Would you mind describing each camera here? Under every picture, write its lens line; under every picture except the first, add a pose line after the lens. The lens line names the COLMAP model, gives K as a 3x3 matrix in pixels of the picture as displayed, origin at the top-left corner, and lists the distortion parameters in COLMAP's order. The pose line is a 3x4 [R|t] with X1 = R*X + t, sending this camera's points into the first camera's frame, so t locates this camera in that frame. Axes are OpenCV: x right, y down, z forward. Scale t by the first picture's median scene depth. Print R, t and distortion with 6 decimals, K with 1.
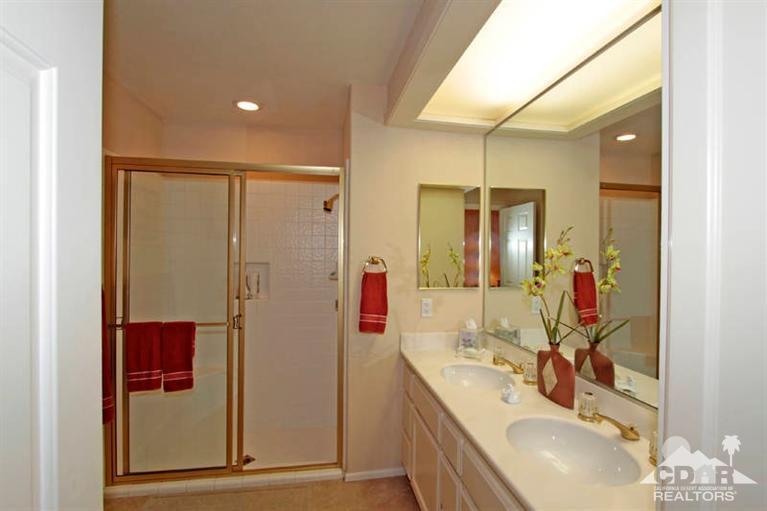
lens RADIAL K [[365.5, 0, 383.5], [0, 365.5, 255.5], [0, 0, 1]] dist [-0.001602, -0.000121]
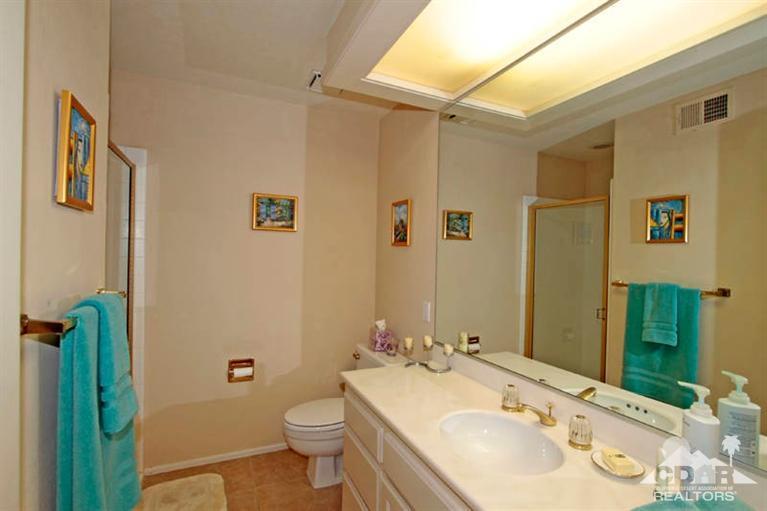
lens RADIAL K [[349.7, 0, 383.5], [0, 349.7, 255.5], [0, 0, 1]] dist [-0.065796, -0.000016]
pose [[0.972736, 0.004232, 0.231877, -0.025477], [-0.006635, 0.999932, 0.009583, 0.000776], [-0.231820, -0.010860, 0.972698, 0.154145]]
